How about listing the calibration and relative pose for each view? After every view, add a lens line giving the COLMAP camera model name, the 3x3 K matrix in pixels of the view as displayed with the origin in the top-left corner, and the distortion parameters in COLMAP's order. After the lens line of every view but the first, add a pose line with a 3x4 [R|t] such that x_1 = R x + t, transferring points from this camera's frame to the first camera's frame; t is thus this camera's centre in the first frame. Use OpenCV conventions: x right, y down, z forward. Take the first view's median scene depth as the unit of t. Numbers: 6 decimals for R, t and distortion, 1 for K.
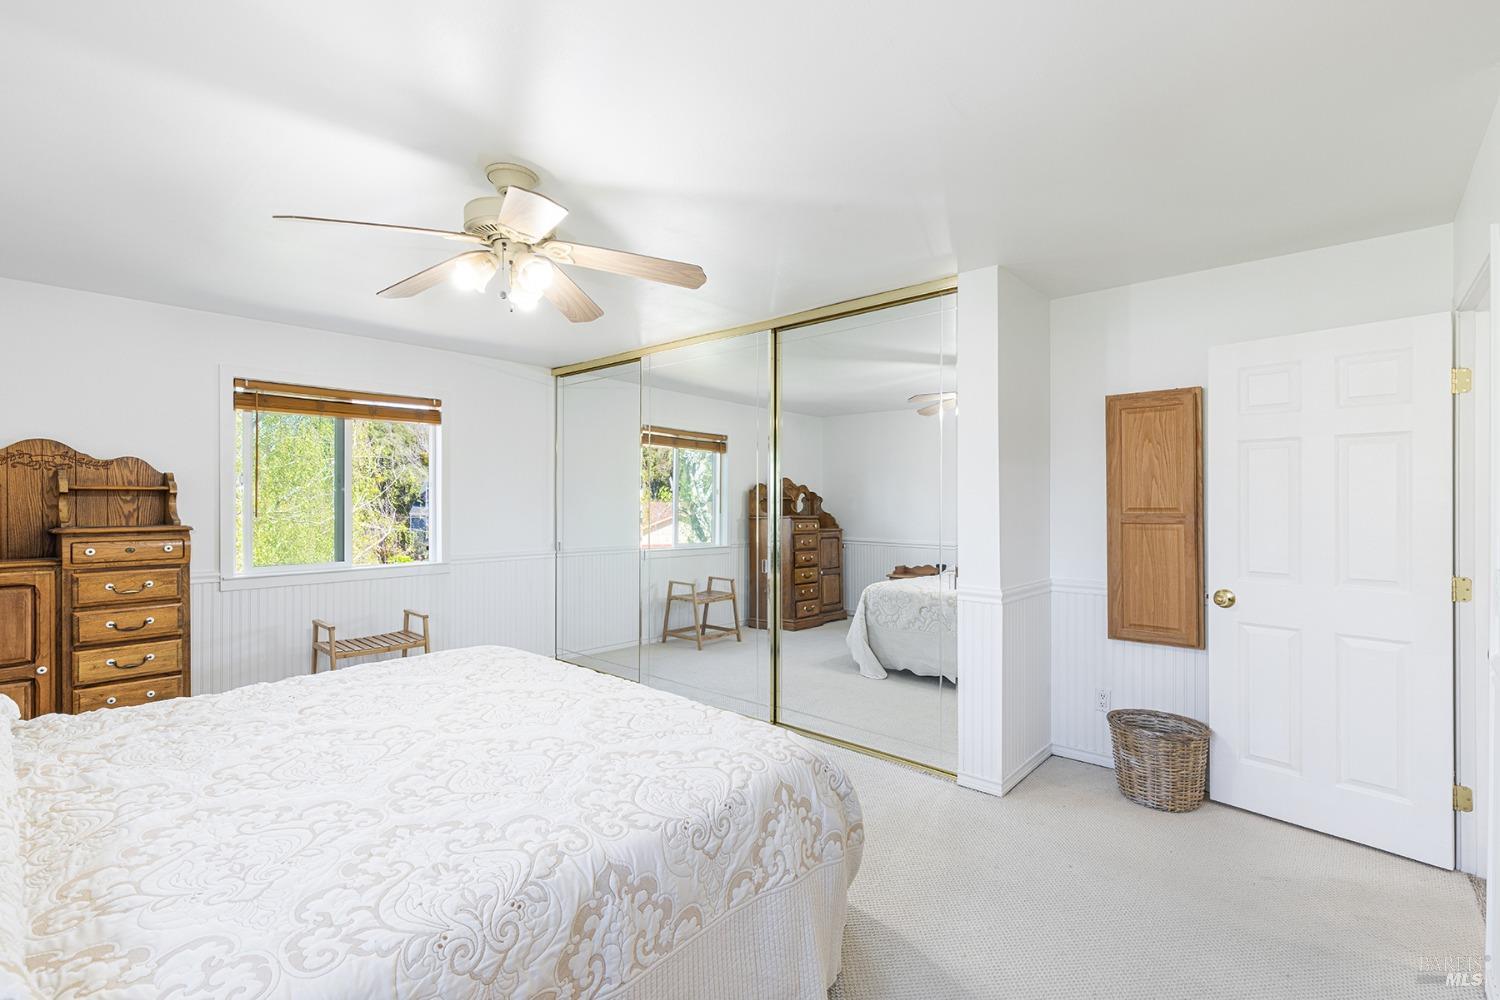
lens RADIAL K [[674.6, 0, 755.8], [0, 674.6, 502.8], [0, 0, 1]] dist [0.001113, 0.000153]
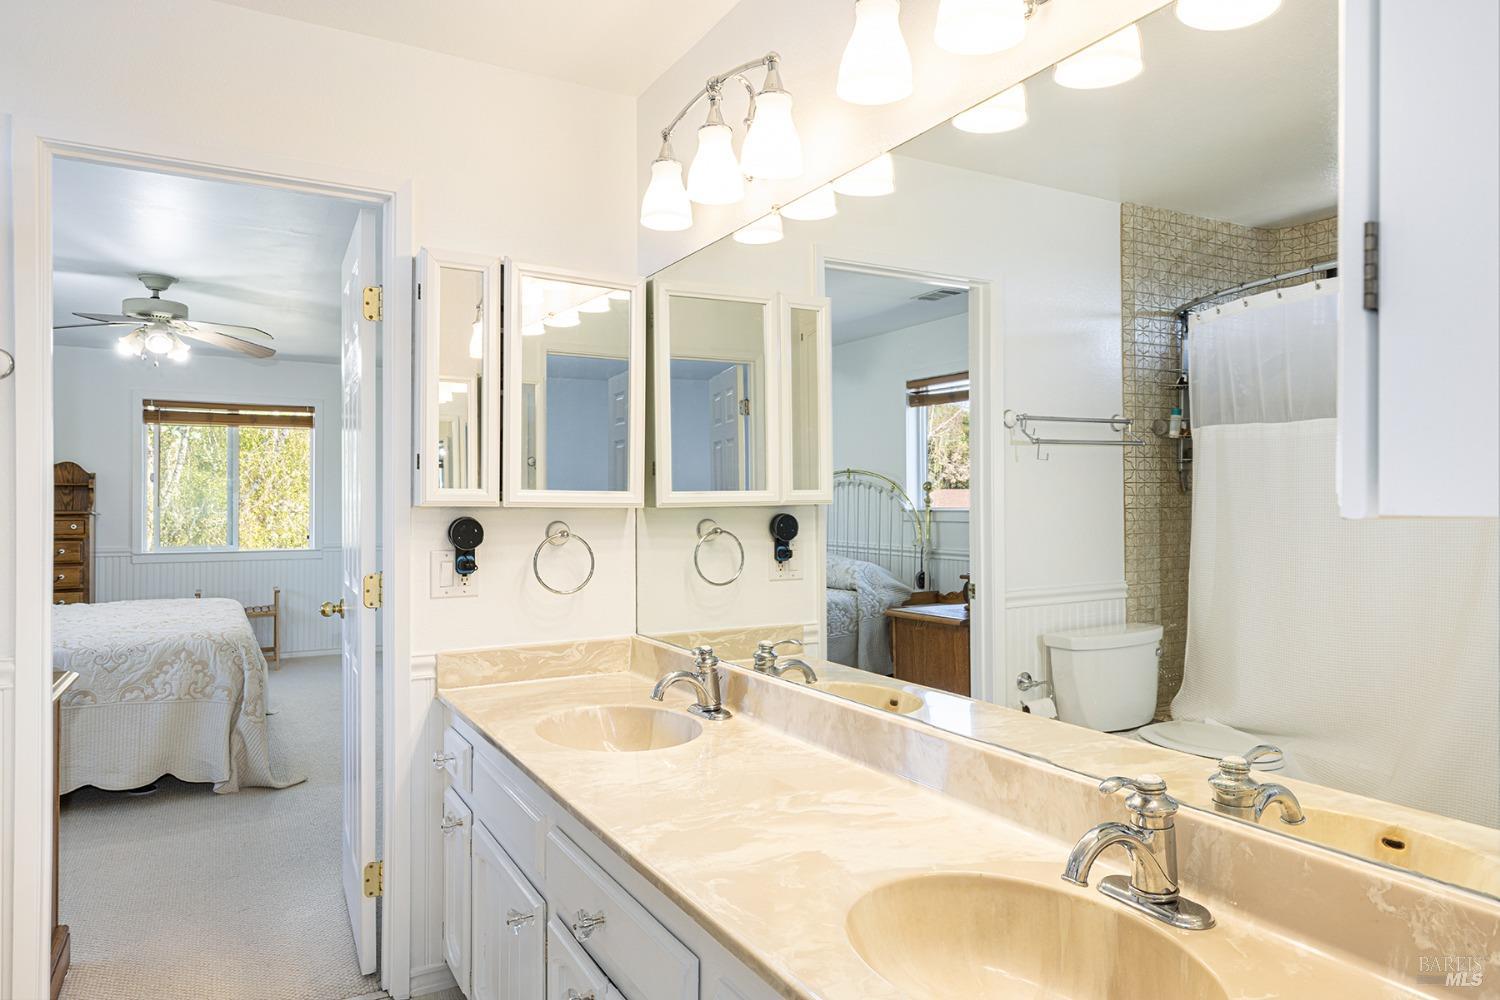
lens RADIAL K [[954.3, 0, 750.0], [0, 954.3, 500.0], [0, 0, 1]] dist [0.004451, -0.001036]
pose [[0.944913, -0.002698, -0.327310, 1.080658], [-0.000290, 0.999959, -0.009080, 0.028355], [0.327321, 0.008674, 0.944873, -0.410831]]
